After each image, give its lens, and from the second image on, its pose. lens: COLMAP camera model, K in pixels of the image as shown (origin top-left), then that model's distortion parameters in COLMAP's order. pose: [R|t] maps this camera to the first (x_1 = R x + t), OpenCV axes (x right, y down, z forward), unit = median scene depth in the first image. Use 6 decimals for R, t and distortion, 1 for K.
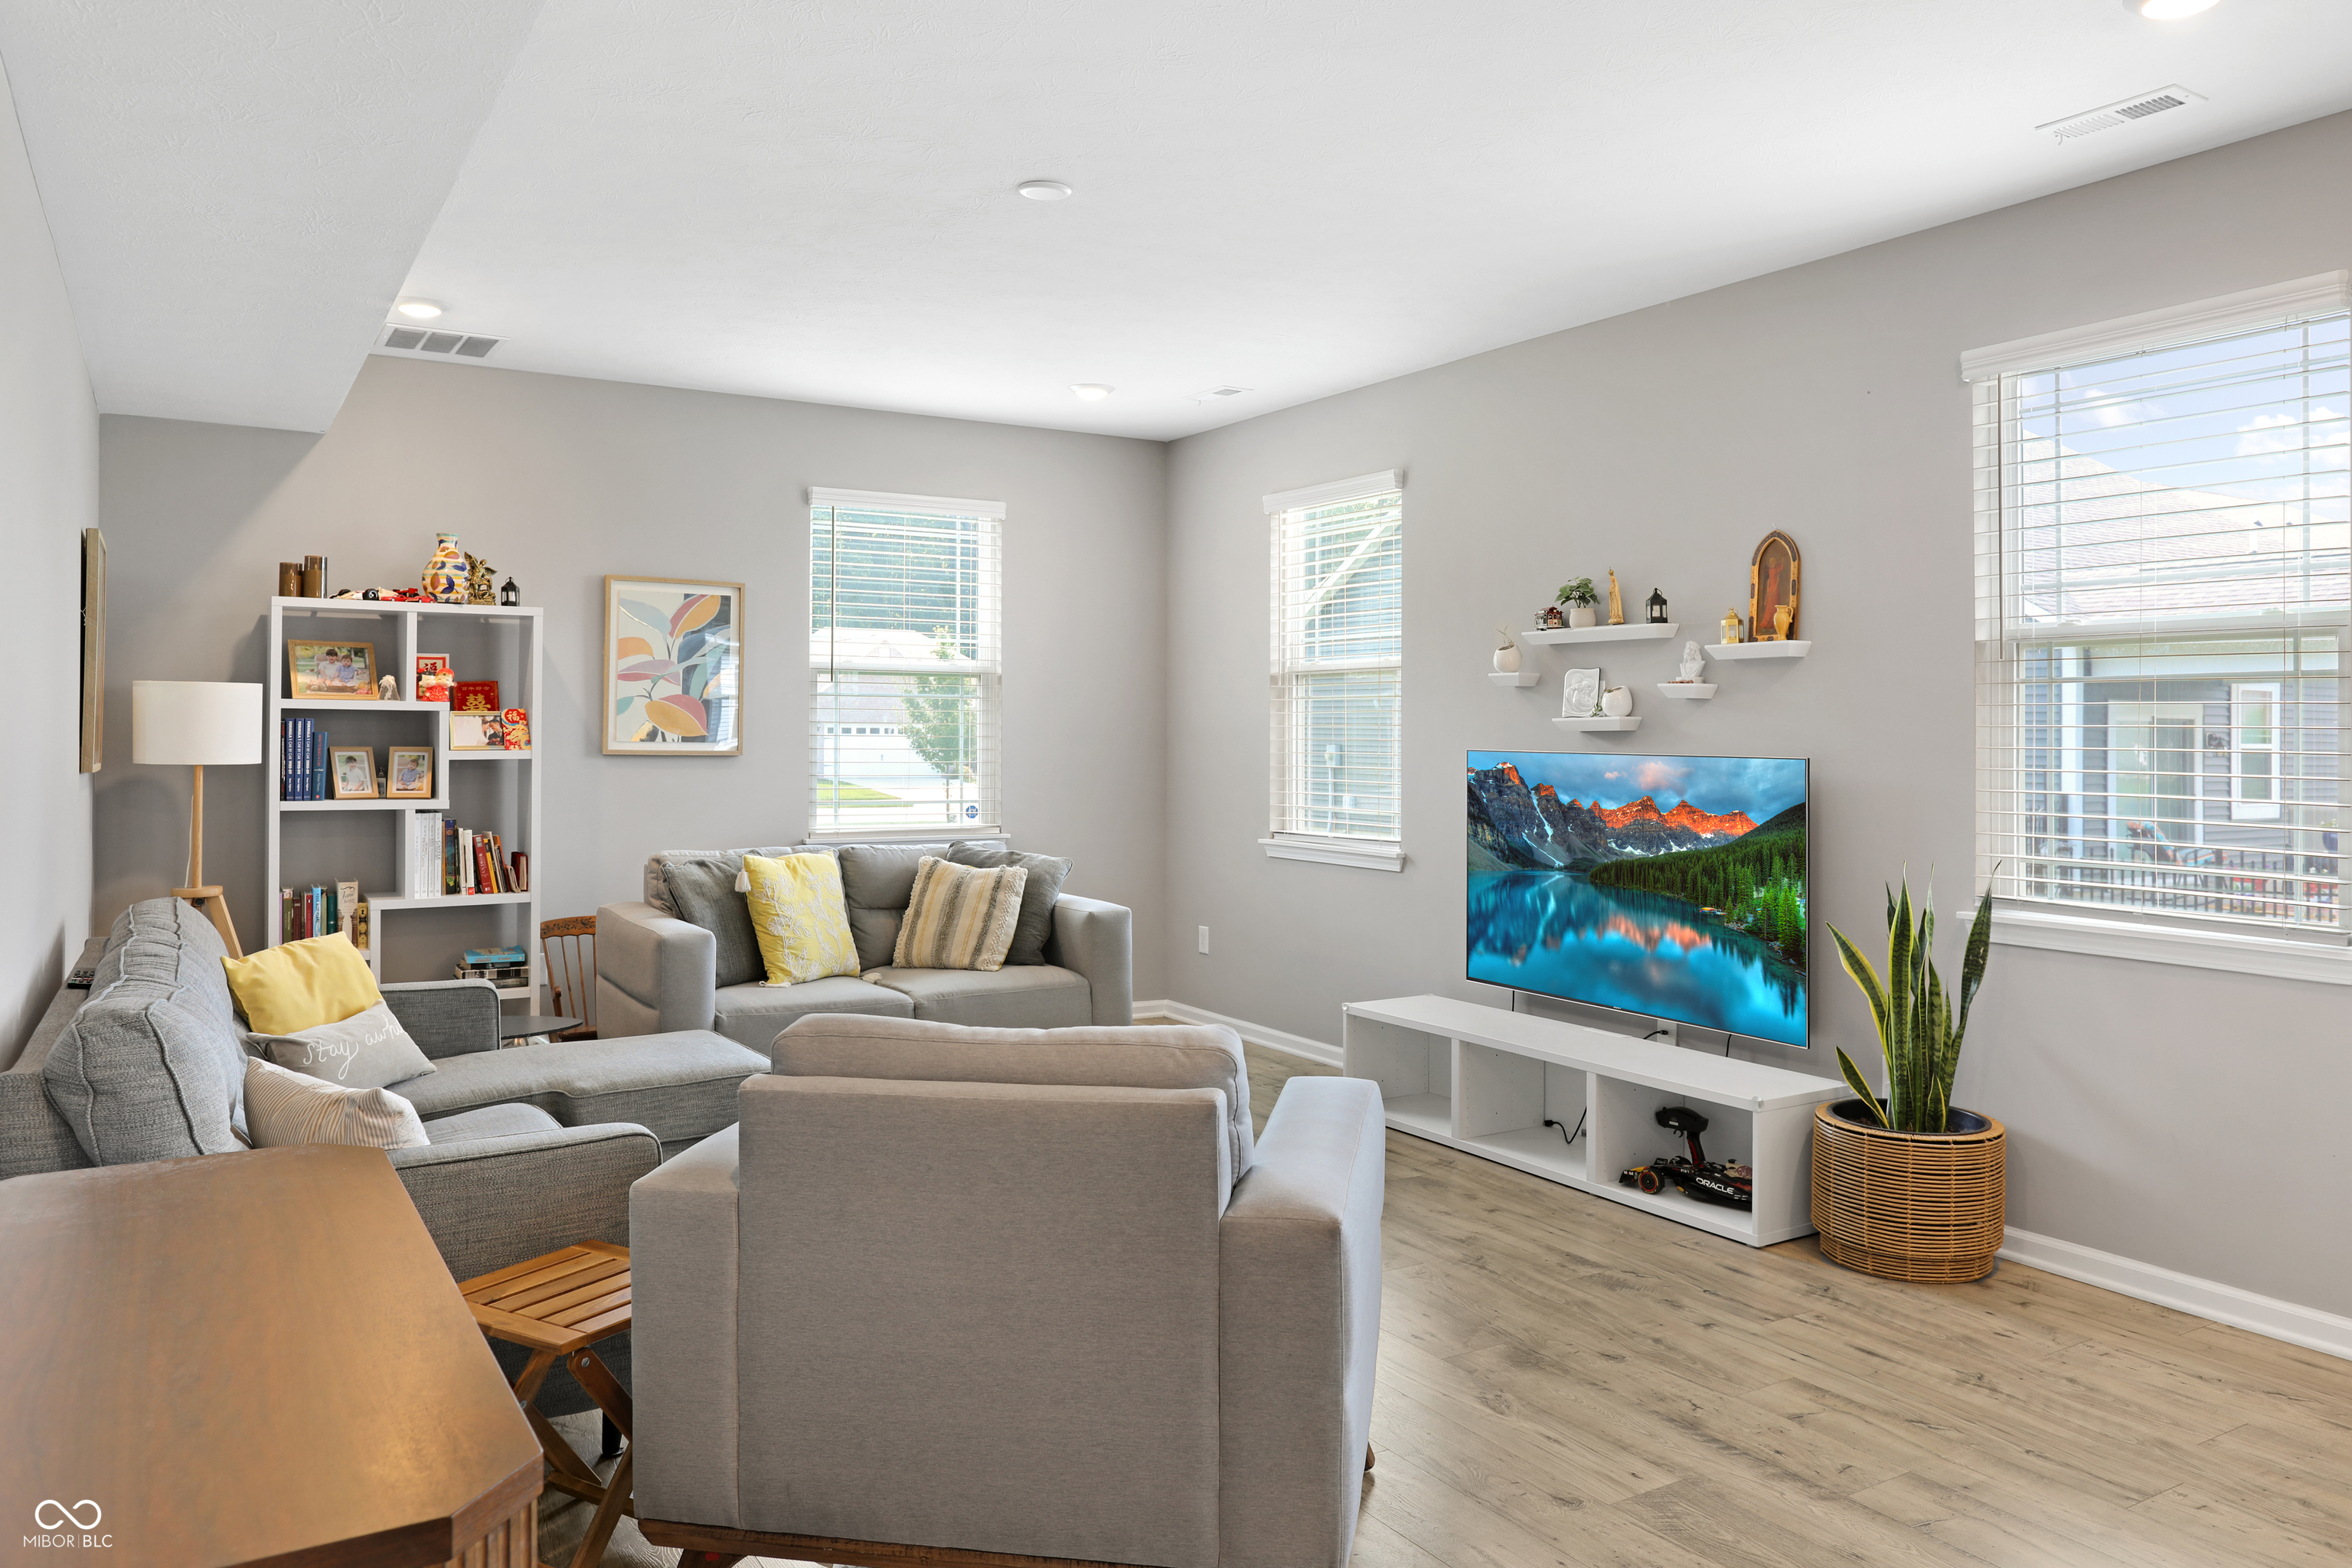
lens RADIAL K [[1673.2, 0, 1163.4], [0, 1673.2, 769.8], [0, 0, 1]] dist [-0.017196, 0.008890]
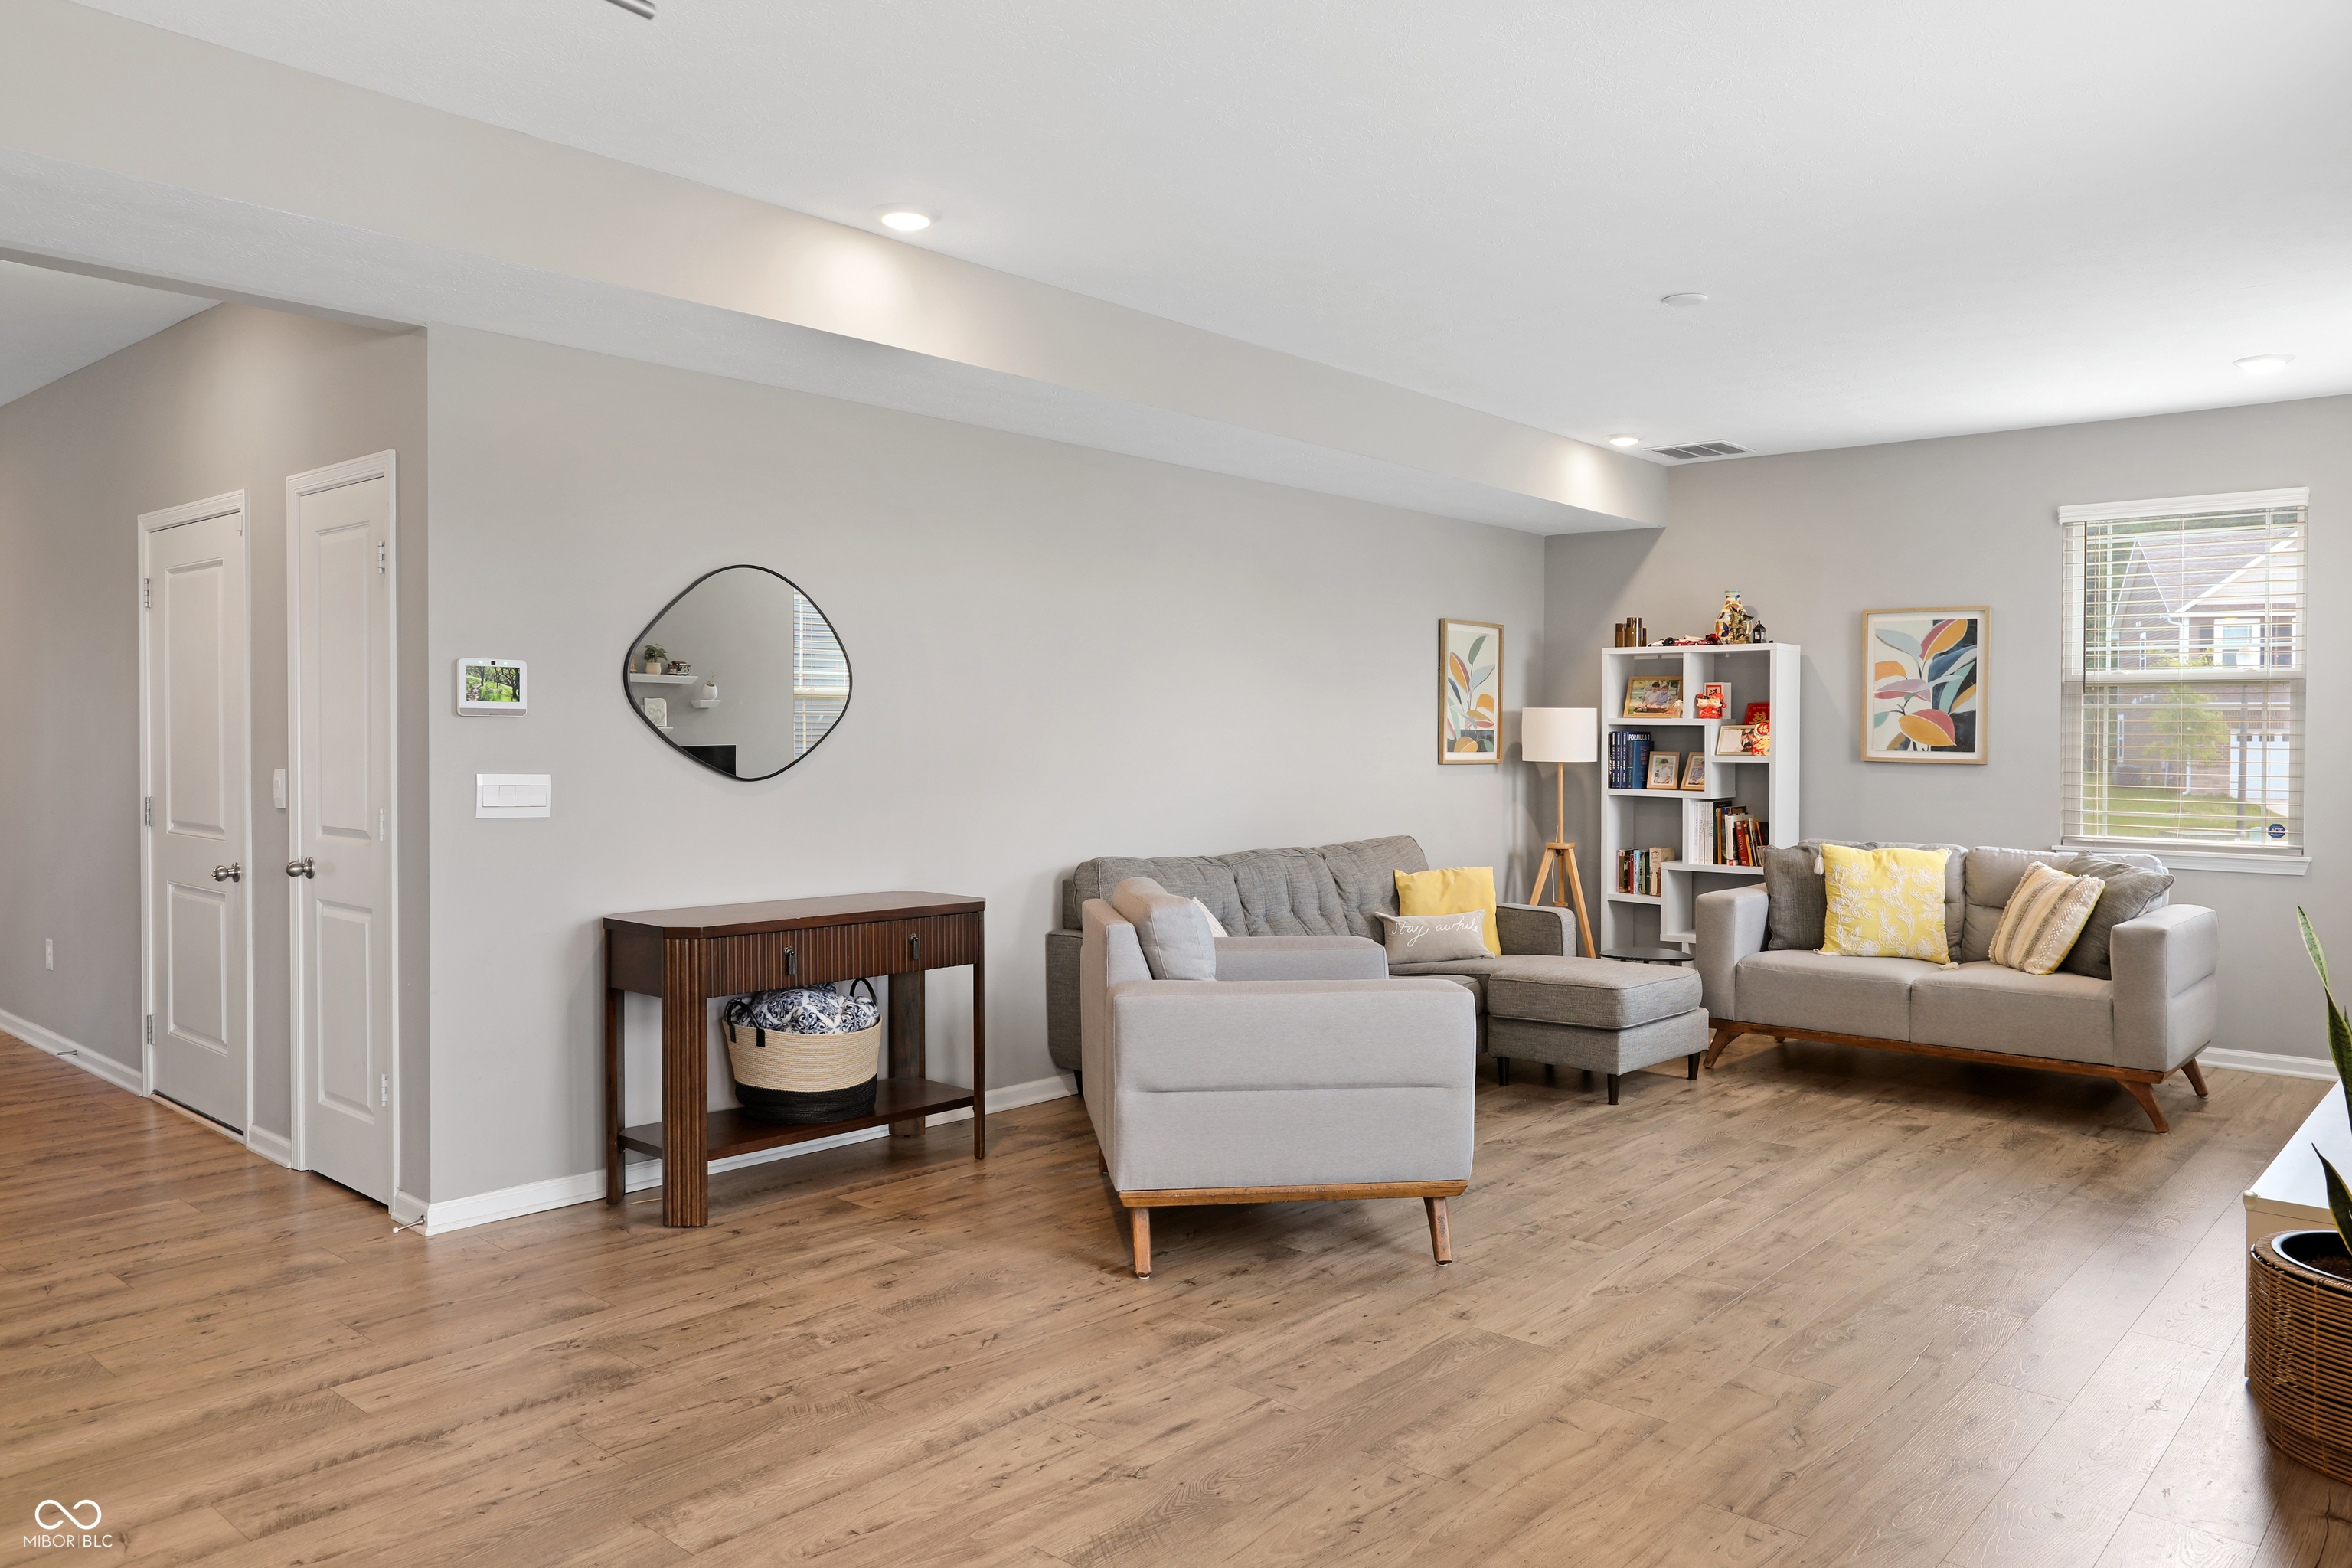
lens RADIAL K [[1673.2, 0, 1173.6], [0, 1673.2, 797.4], [0, 0, 1]] dist [-0.017196, 0.008890]
pose [[0.292345, 0.031087, -0.955808, 0.718974], [-0.029281, 0.999294, 0.023545, 0.003420], [0.955865, 0.021104, 0.293049, 0.198213]]
